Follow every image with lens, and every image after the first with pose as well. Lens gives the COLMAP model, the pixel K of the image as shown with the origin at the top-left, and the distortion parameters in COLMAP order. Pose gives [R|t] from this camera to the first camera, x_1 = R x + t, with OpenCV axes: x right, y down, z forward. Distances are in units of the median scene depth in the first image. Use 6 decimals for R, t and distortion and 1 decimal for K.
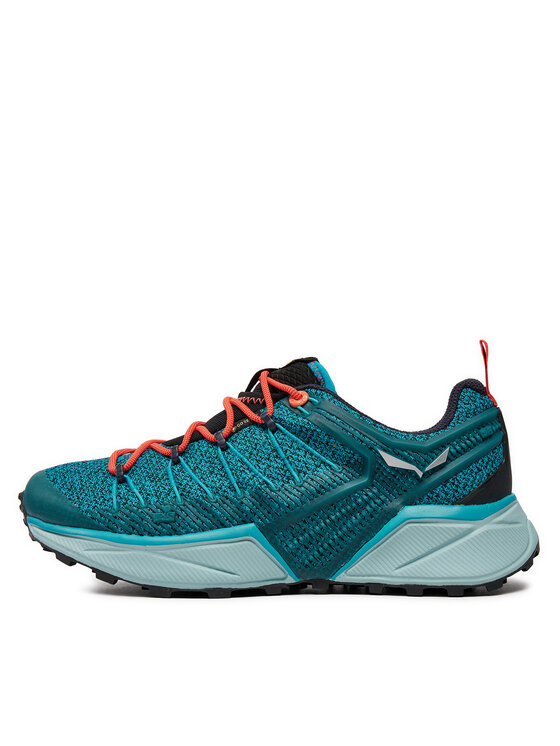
lens RADIAL K [[1040.6, 0, 280.0], [0, 1040.6, 373.0], [0, 0, 1]] dist [-0.022573, -0.044775]
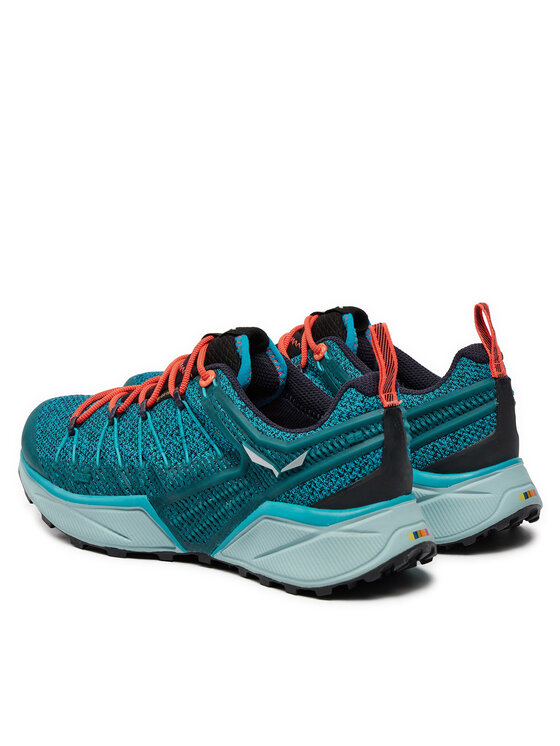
lens RADIAL K [[2204.6, 0, 280.0], [0, 2204.6, 373.0], [0, 0, 1]] dist [0.139153, 0.277670]
pose [[0.821714, 0.125567, -0.555895, 1.337791], [0.037476, 0.961408, 0.272561, -0.593868], [0.568666, -0.244799, 0.785297, -0.688186]]
